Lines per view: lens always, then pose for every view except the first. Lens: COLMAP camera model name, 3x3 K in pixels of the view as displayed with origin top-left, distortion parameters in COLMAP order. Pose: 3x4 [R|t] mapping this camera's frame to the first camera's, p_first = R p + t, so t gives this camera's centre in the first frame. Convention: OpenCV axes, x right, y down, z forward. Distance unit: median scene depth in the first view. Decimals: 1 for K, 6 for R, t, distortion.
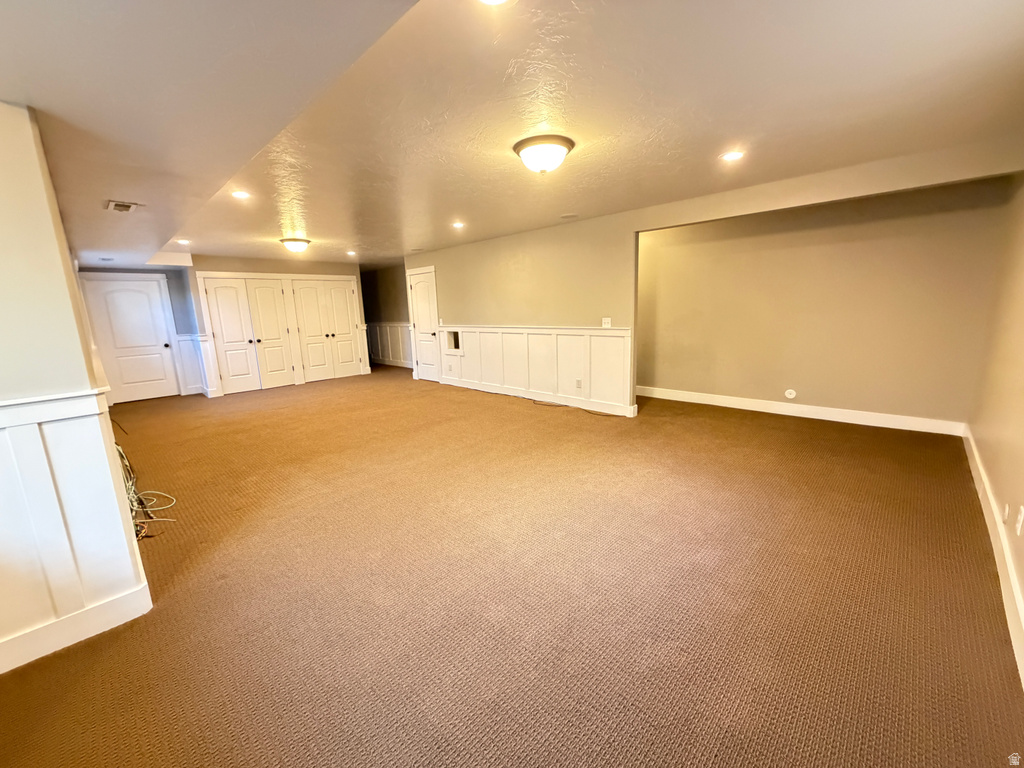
lens RADIAL K [[409.6, 0, 508.1], [0, 409.6, 384.1], [0, 0, 1]] dist [-0.000321, -0.000244]
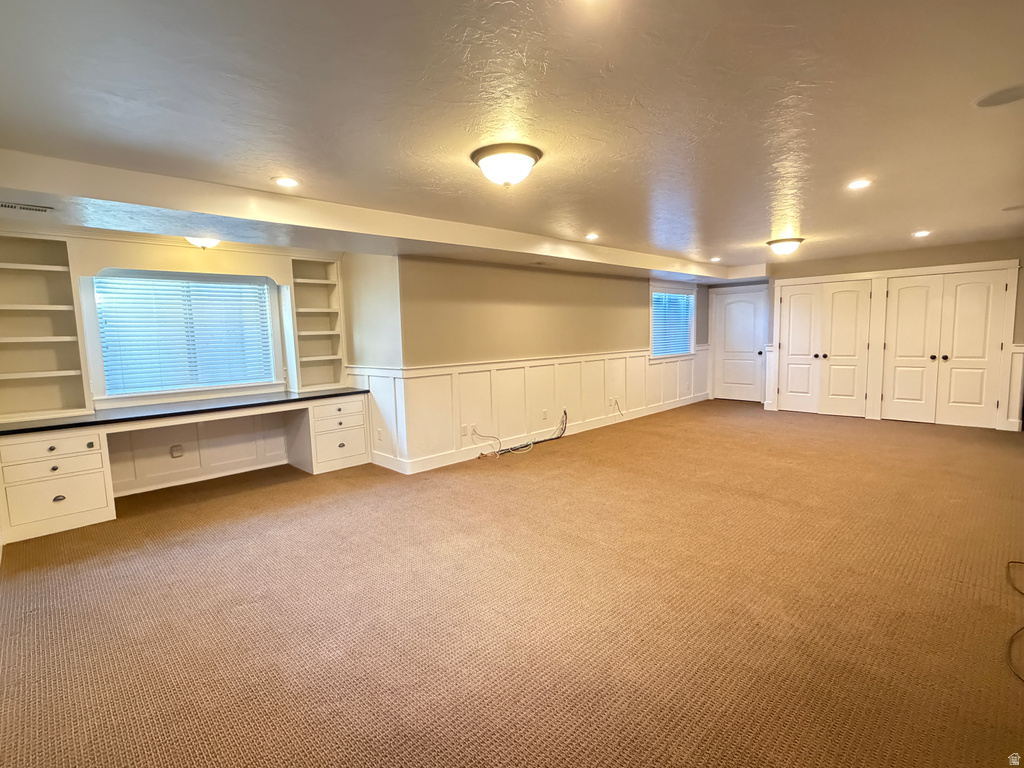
lens RADIAL K [[498.7, 0, 512.0], [0, 498.7, 384.0], [0, 0, 1]] dist [-0.001290, -0.000380]
pose [[-0.024094, 0.139569, -0.989919, 0.468555], [-0.160413, 0.976836, 0.141628, -0.103285], [0.986756, 0.162208, -0.001147, 0.430780]]
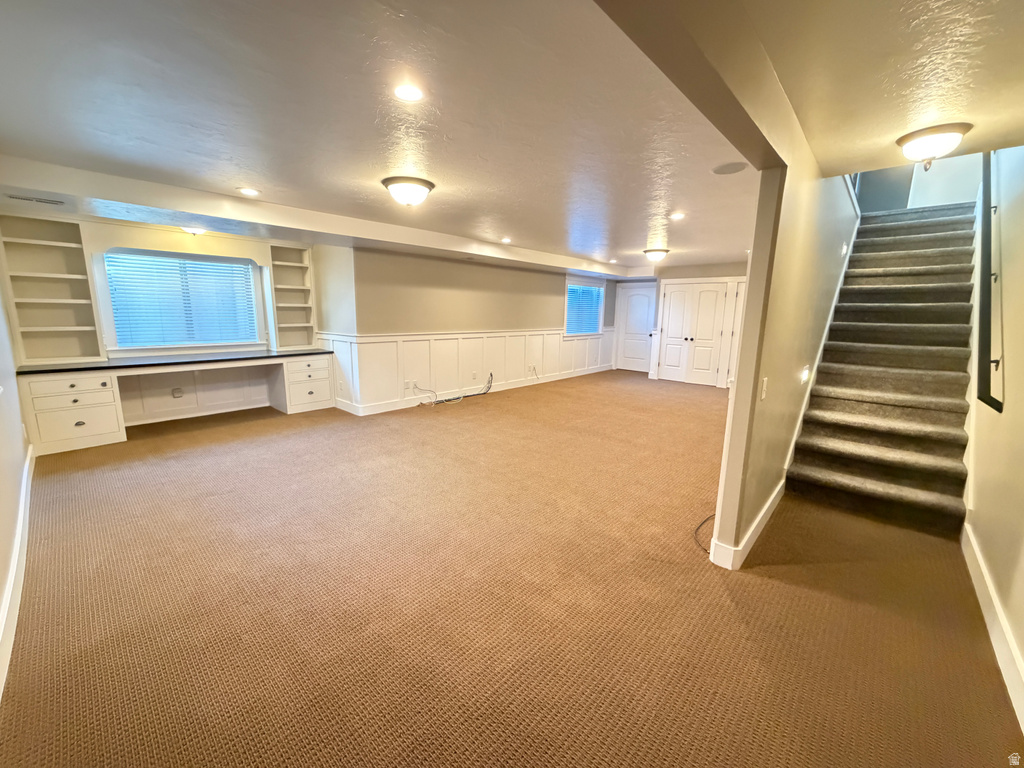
lens RADIAL K [[409.6, 0, 508.1], [0, 409.6, 384.1], [0, 0, 1]] dist [-0.000321, -0.000244]
pose [[0.027061, 0.212007, -0.976893, 0.544505], [-0.204595, 0.957738, 0.202183, -0.126245], [0.978473, 0.194397, 0.069293, 0.518836]]
